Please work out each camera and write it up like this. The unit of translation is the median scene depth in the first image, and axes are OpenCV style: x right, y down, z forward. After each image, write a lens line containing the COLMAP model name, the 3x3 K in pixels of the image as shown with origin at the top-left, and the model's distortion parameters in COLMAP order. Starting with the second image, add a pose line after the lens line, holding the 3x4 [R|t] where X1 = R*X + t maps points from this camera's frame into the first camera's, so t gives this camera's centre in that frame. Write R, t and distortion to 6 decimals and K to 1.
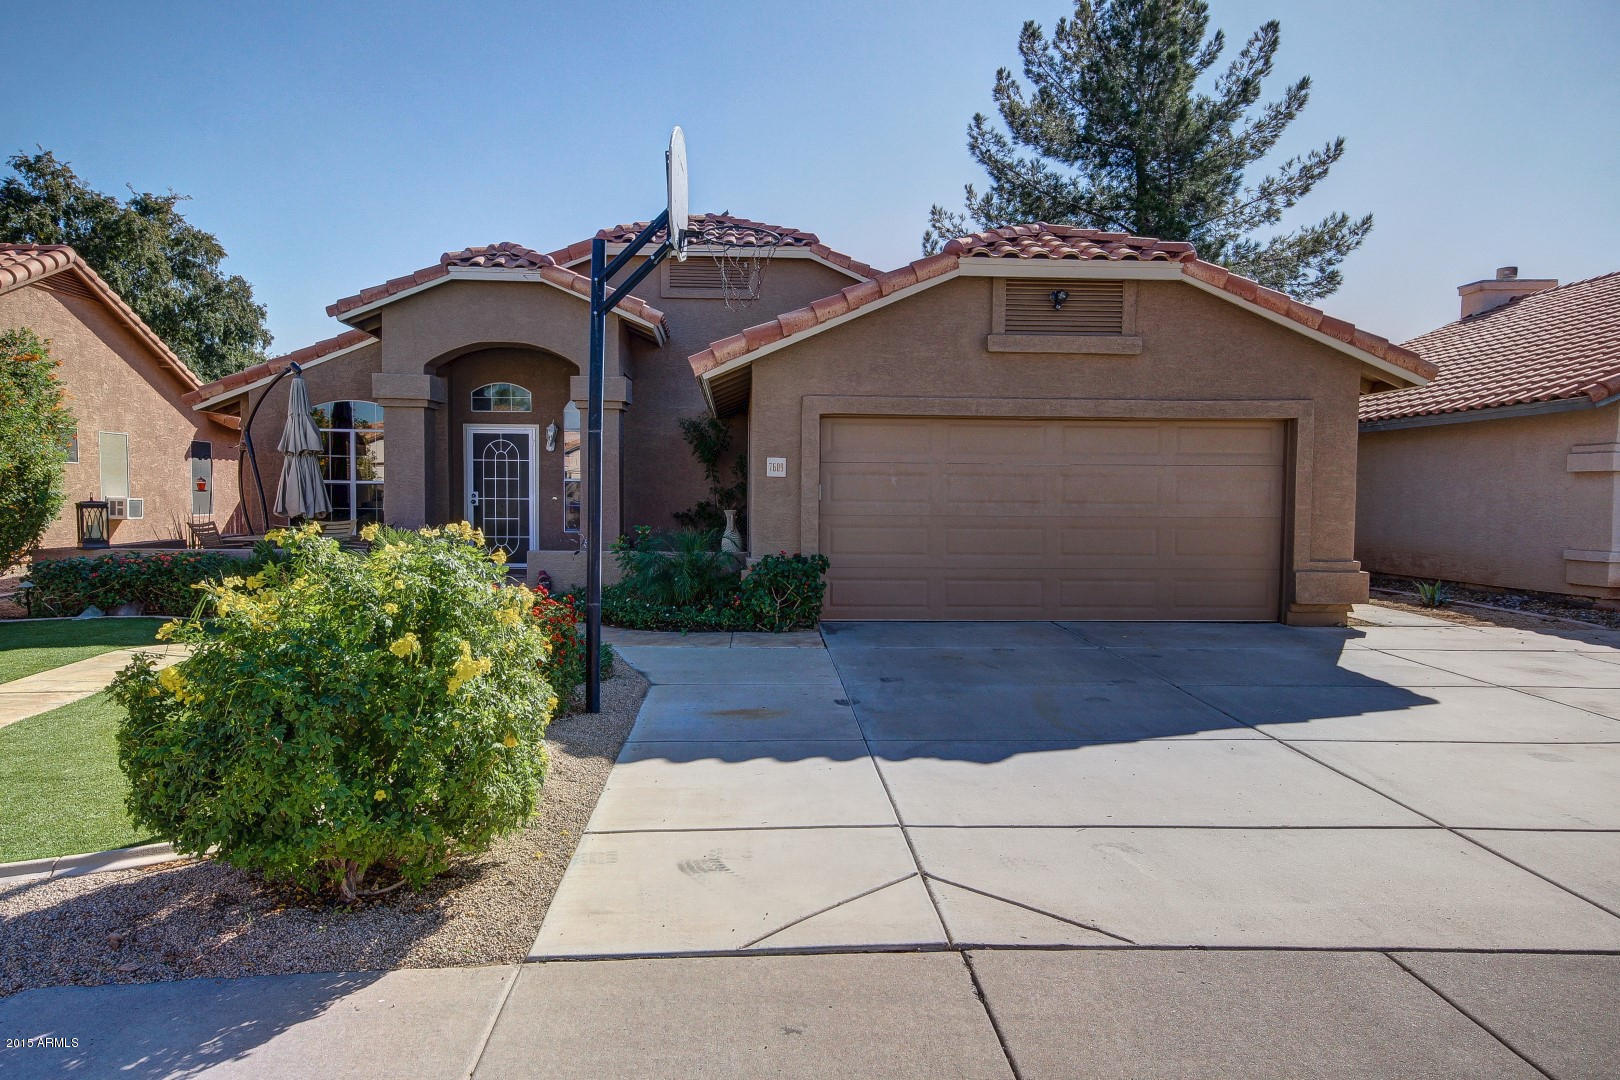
lens RADIAL K [[1104.0, 0, 810.0], [0, 1104.0, 540.0], [0, 0, 1]] dist [0.059701, 0.004751]
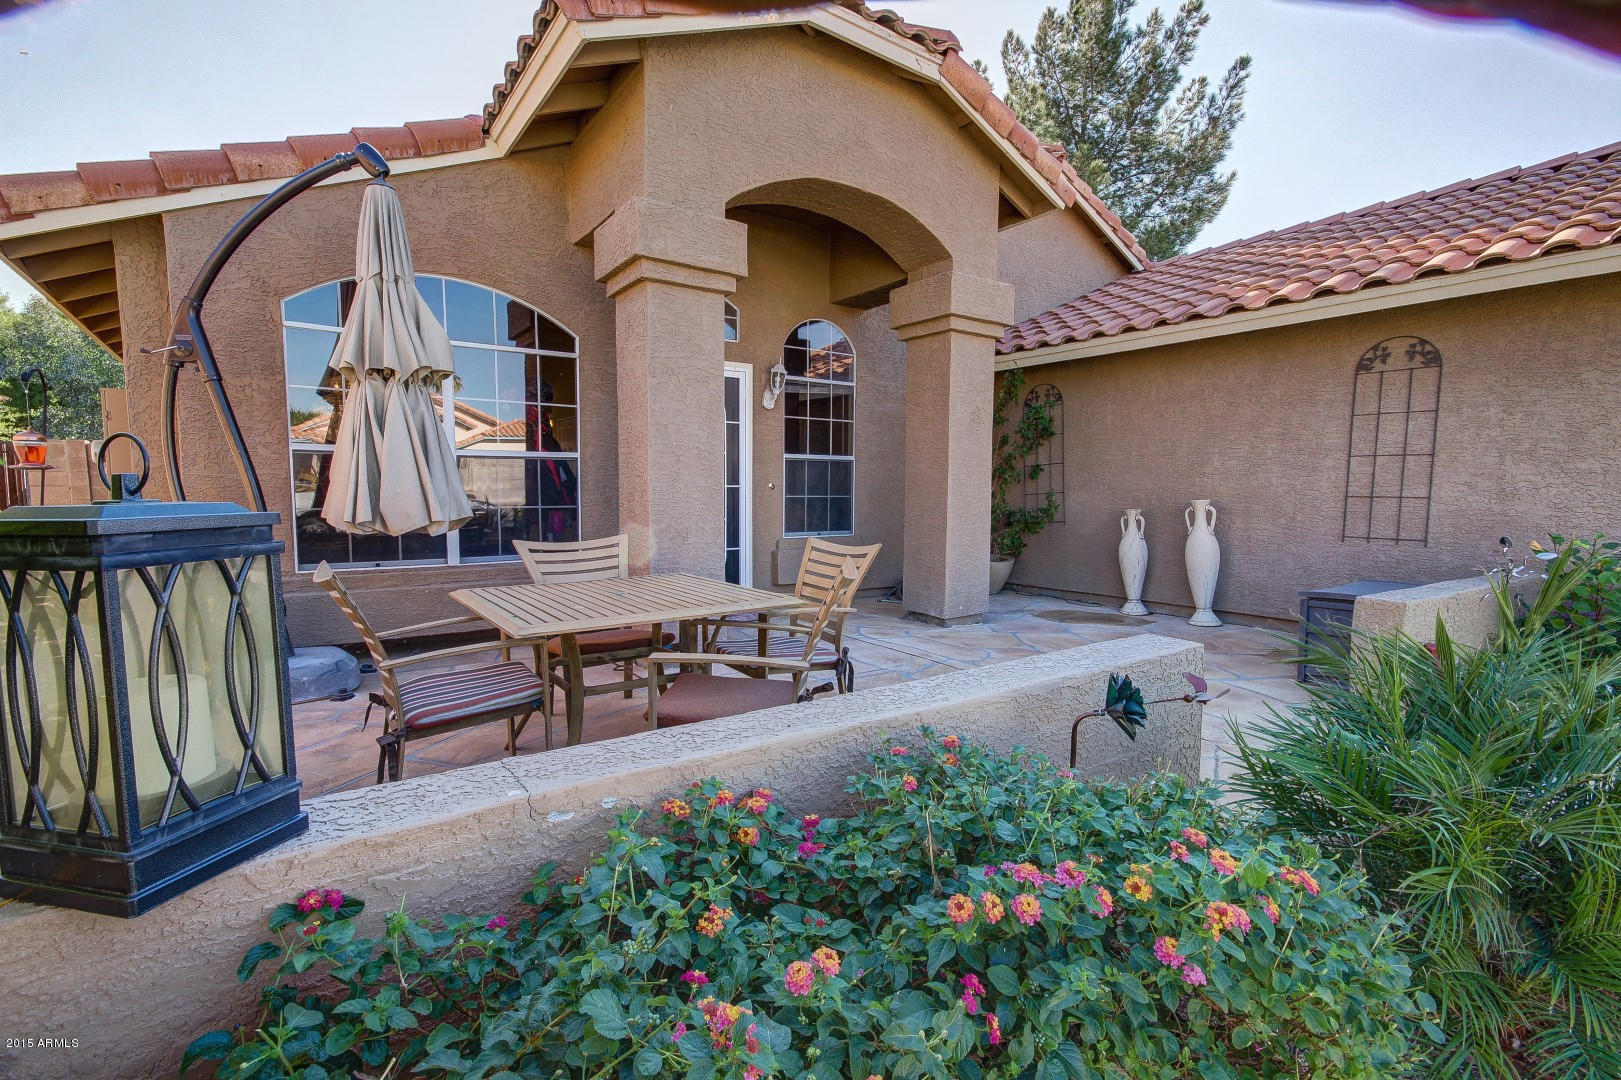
lens RADIAL K [[744.5, 0, 812.7], [0, 744.5, 546.6], [0, 0, 1]] dist [0.020392, -0.001434]
pose [[0.849116, -0.047209, 0.526092, -0.627819], [0.025739, 0.998513, 0.048060, -0.032382], [-0.527579, -0.027268, 0.849068, 0.905248]]
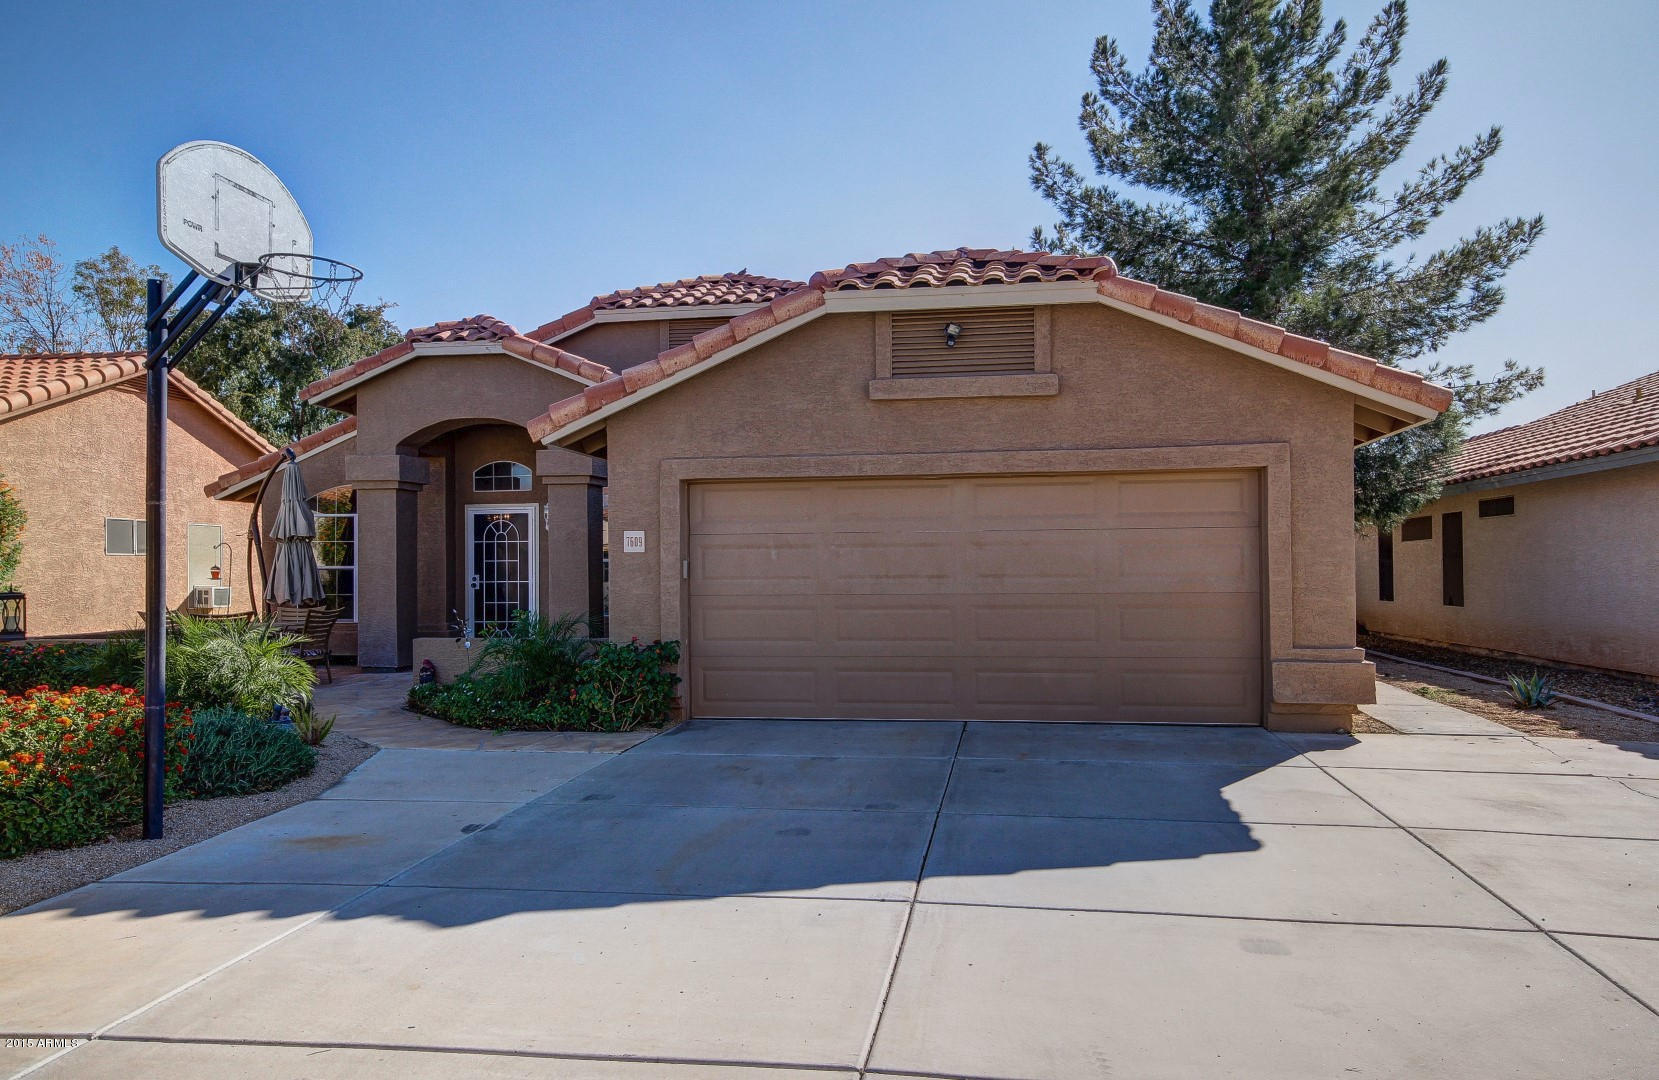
lens RADIAL K [[1138.5, 0, 831.8], [0, 1138.5, 554.3], [0, 0, 1]] dist [0.041380, 0.043270]
pose [[0.976226, -0.019479, -0.215878, 0.303857], [0.006956, 0.998256, -0.058618, -0.001646], [0.216644, 0.055722, 0.974659, 0.146141]]
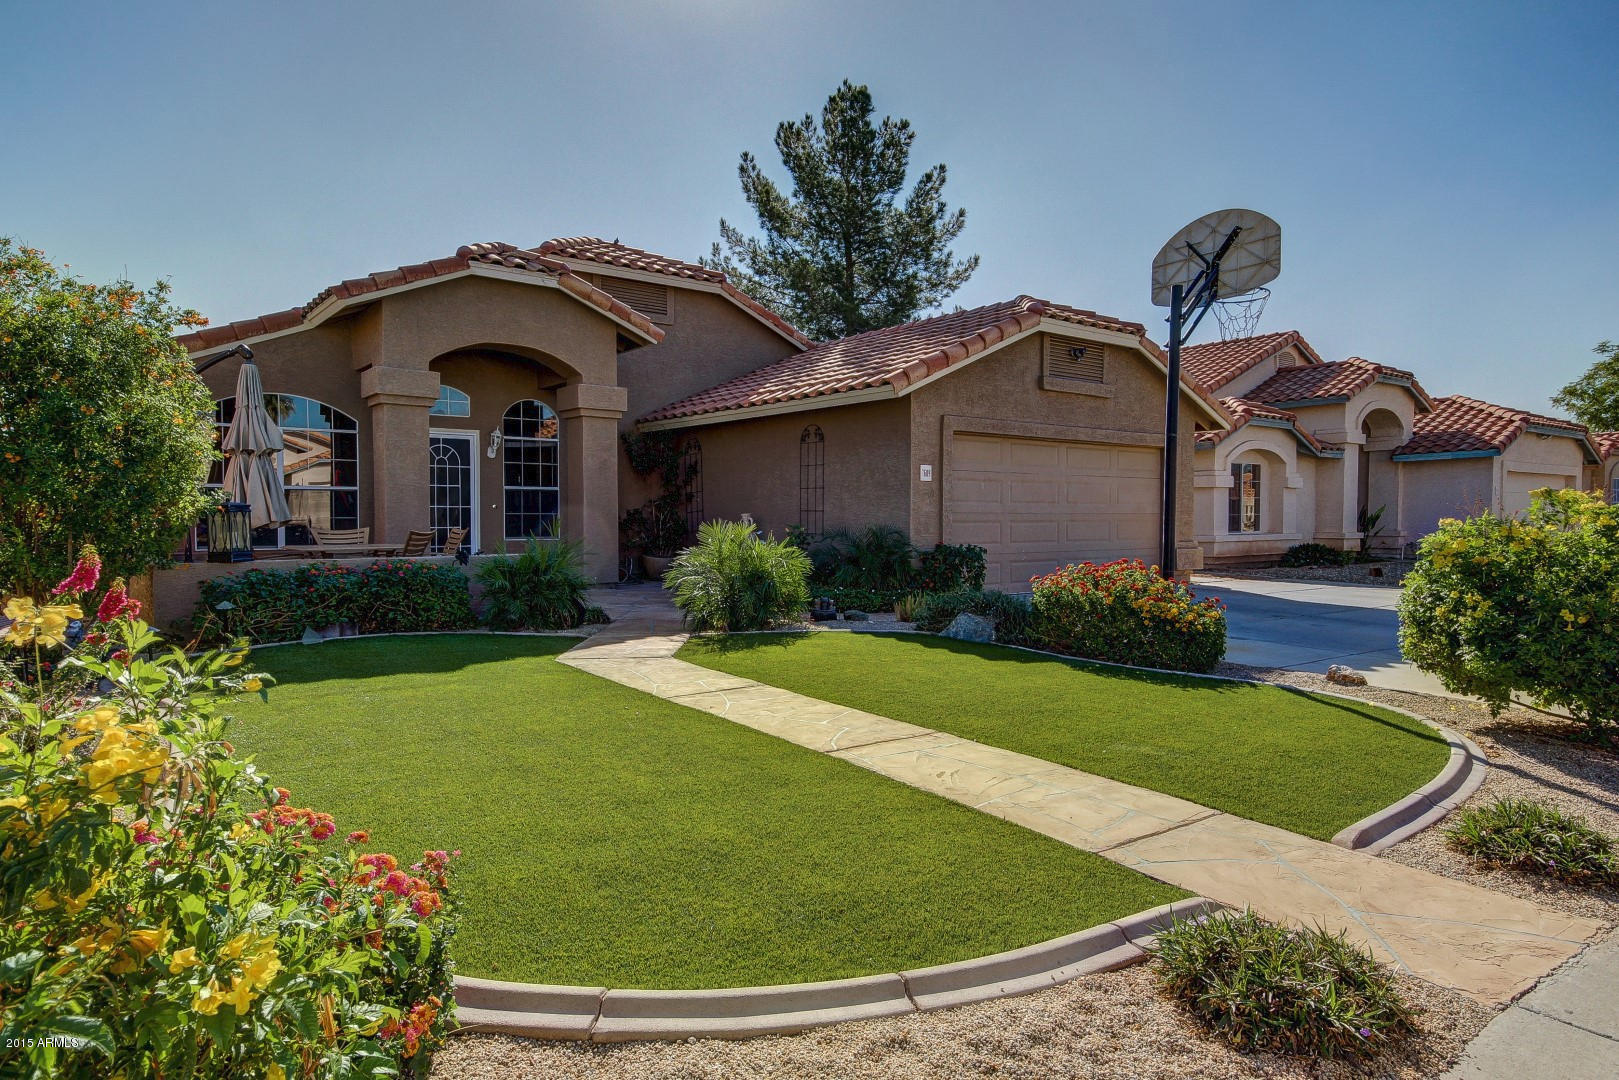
lens RADIAL K [[970.3, 0, 806.4], [0, 970.3, 543.8], [0, 0, 1]] dist [0.045225, 0.001076]
pose [[0.825034, -0.024128, 0.564568, -0.708157], [0.031272, 0.999506, -0.002984, 0.010118], [-0.564217, 0.020118, 0.825381, 0.188879]]
